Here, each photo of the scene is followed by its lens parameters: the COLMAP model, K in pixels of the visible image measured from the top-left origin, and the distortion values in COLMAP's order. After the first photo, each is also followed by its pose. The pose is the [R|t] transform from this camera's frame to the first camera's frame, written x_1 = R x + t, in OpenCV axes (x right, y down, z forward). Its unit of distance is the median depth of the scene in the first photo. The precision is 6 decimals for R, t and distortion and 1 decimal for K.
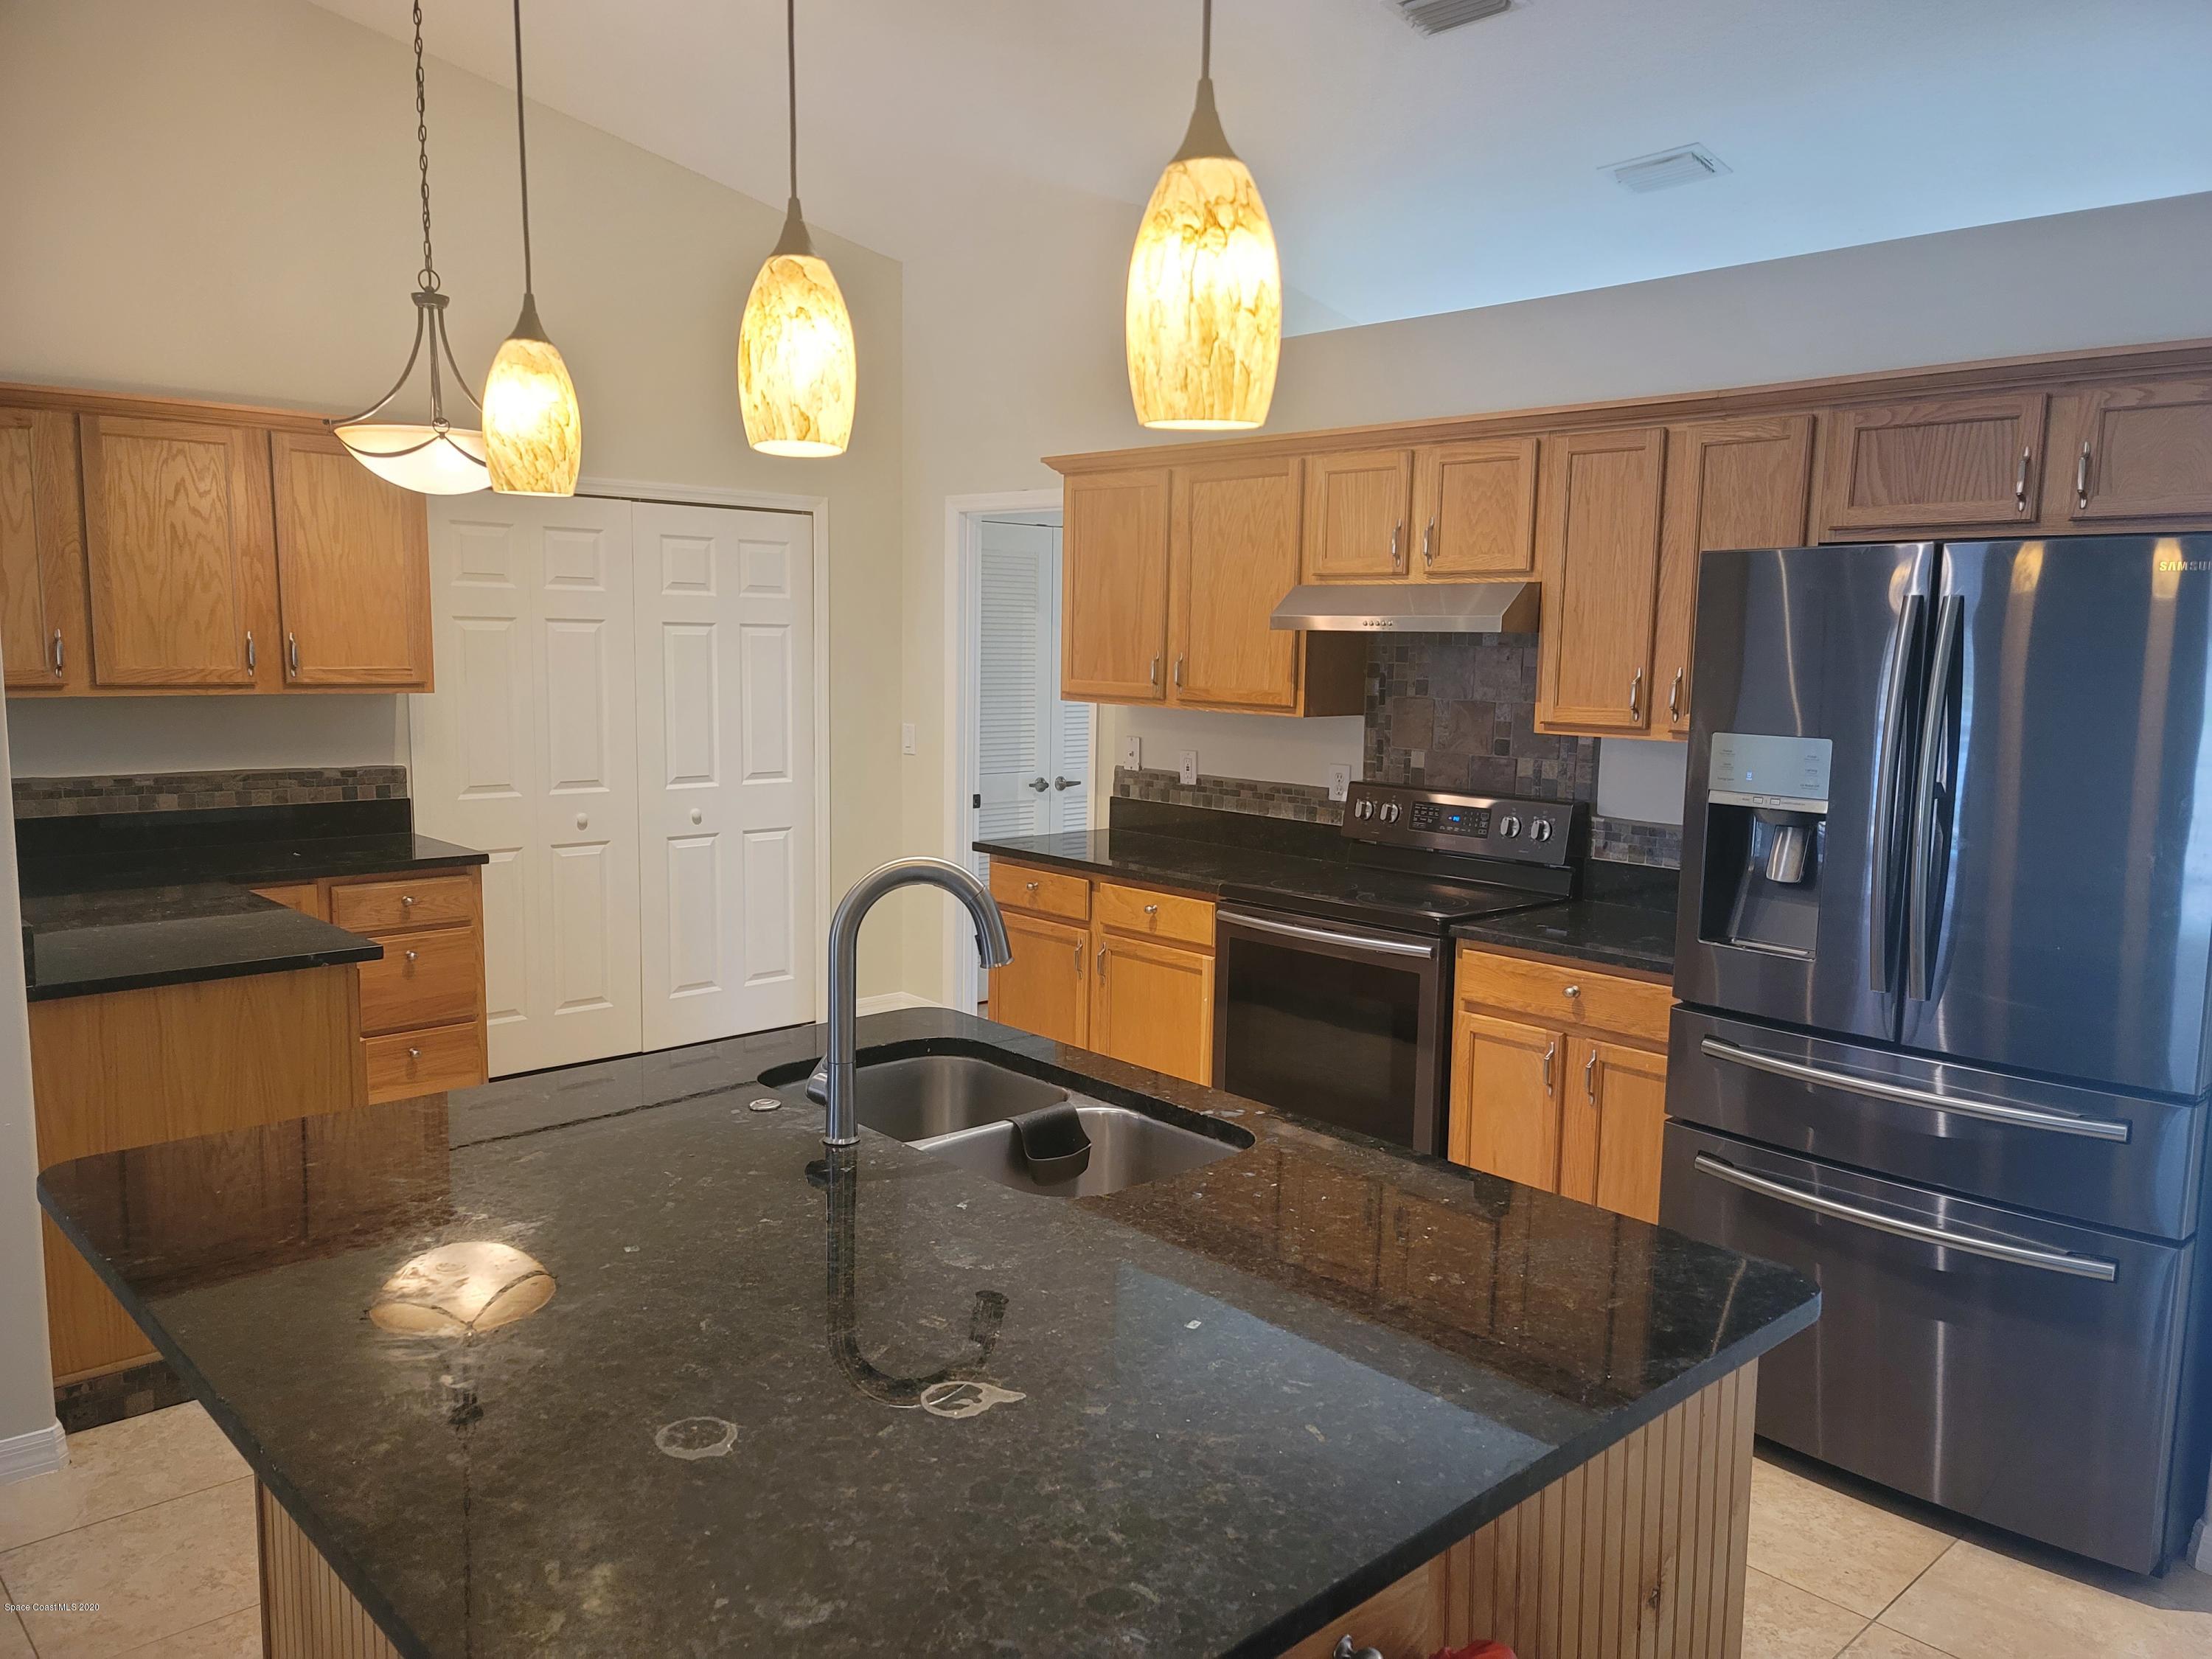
lens RADIAL K [[1639.7, 0, 1122.8], [0, 1639.7, 842.2], [0, 0, 1]] dist [0.072530, -0.083084]
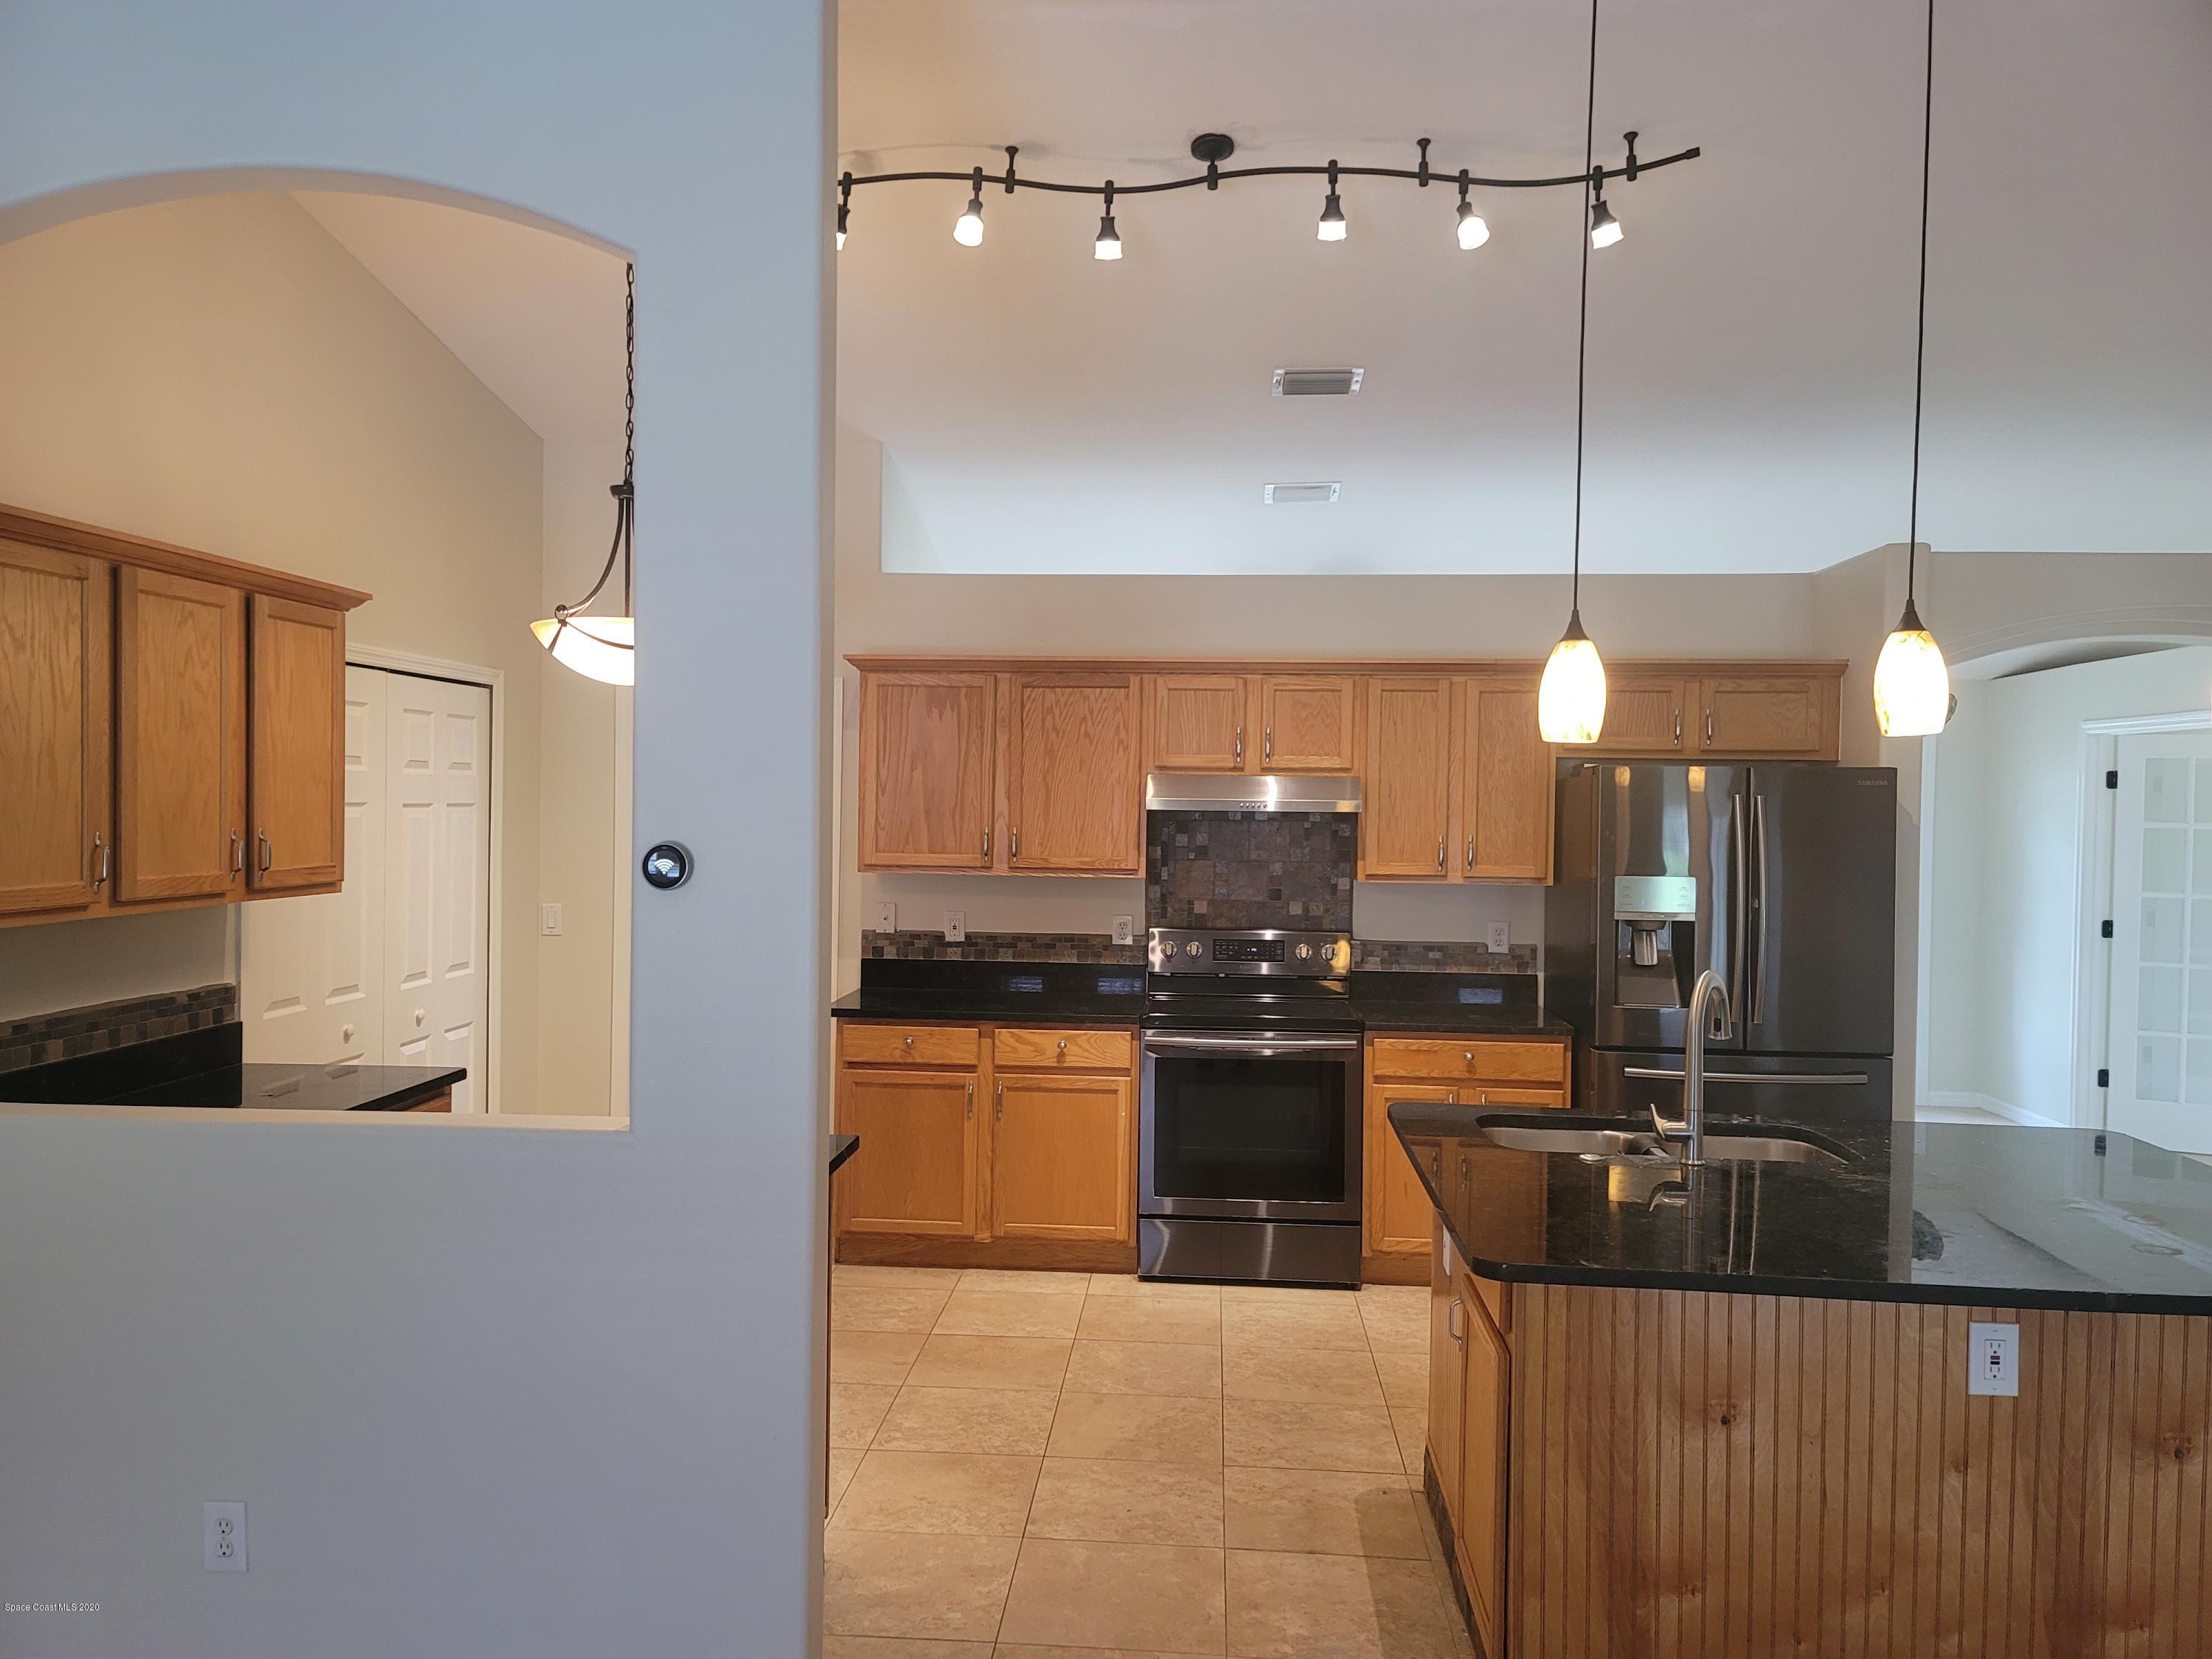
lens RADIAL K [[1635.2, 0, 1106.0], [0, 1635.2, 829.5], [0, 0, 1]] dist [0.075517, -0.098614]
pose [[0.732118, -0.020093, 0.680881, -0.783281], [0.086363, 0.994237, -0.063522, -0.037086], [-0.675681, 0.105309, 0.729634, 0.106671]]
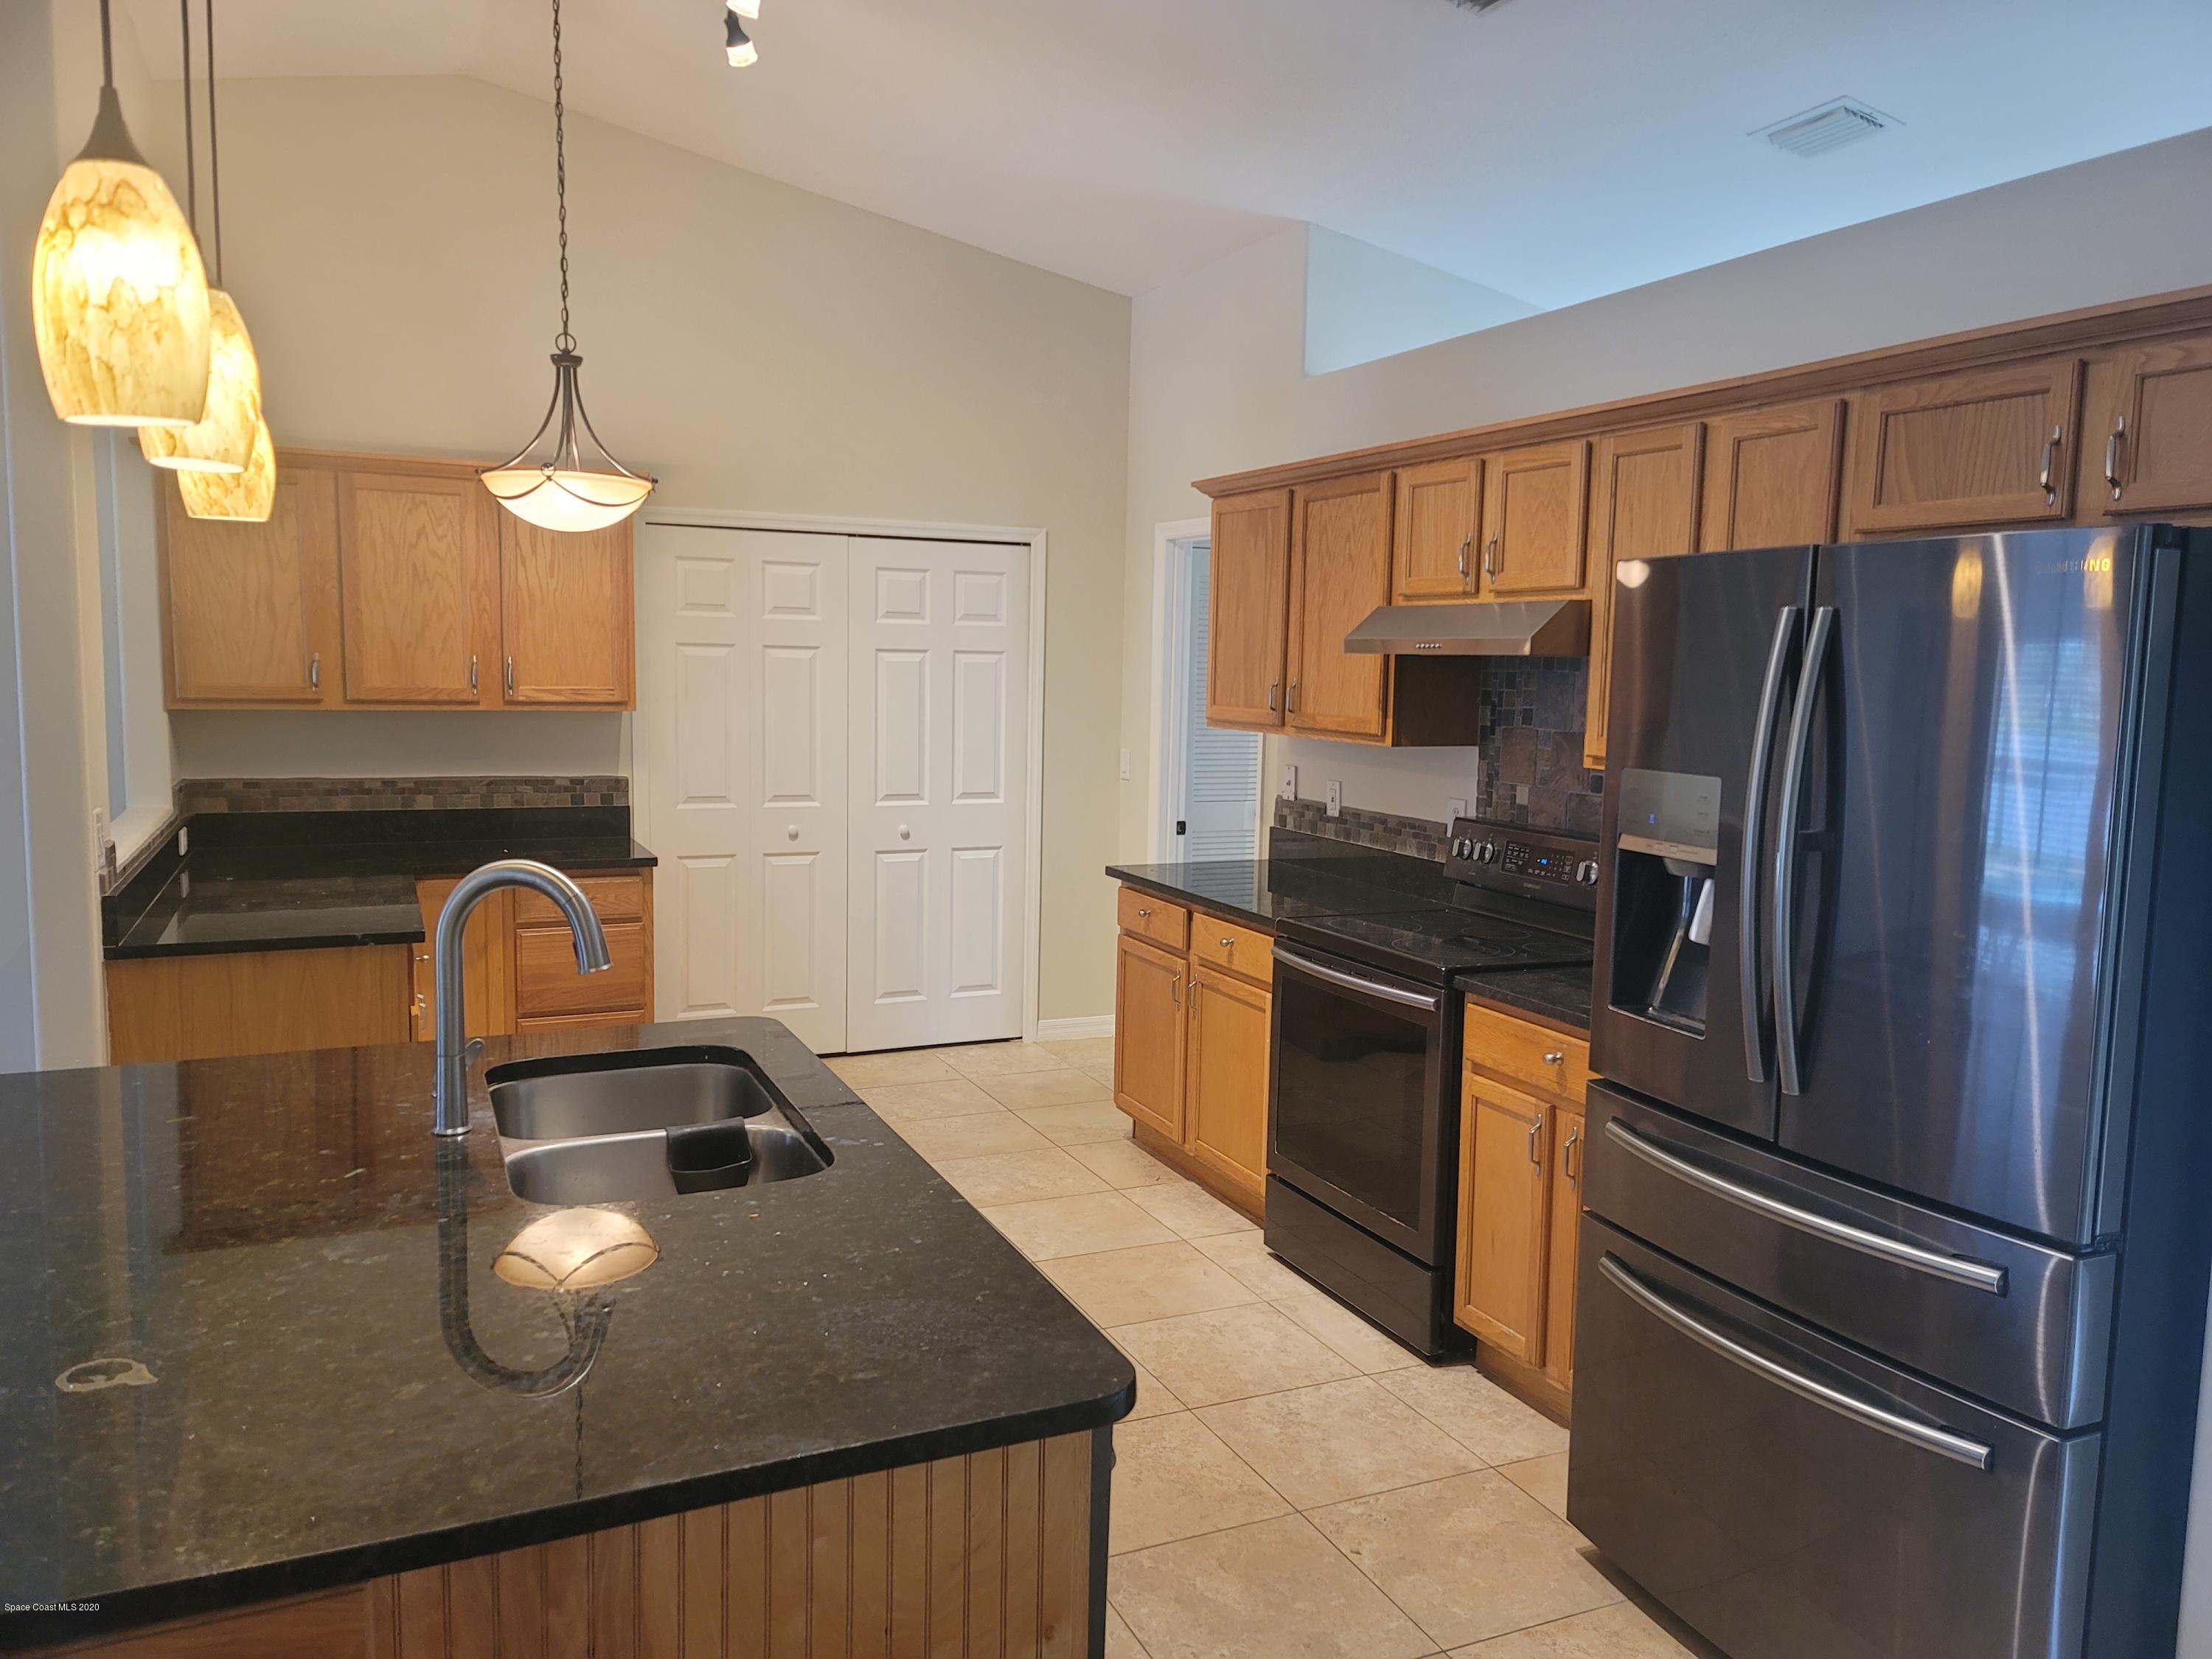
lens RADIAL K [[1635.2, 0, 1106.0], [0, 1635.2, 829.5], [0, 0, 1]] dist [0.075517, -0.098614]
pose [[0.944408, 0.035540, -0.326849, 0.270512], [-0.044347, 0.998825, -0.019530, -0.003560], [0.325771, 0.032939, 0.944875, 0.066462]]
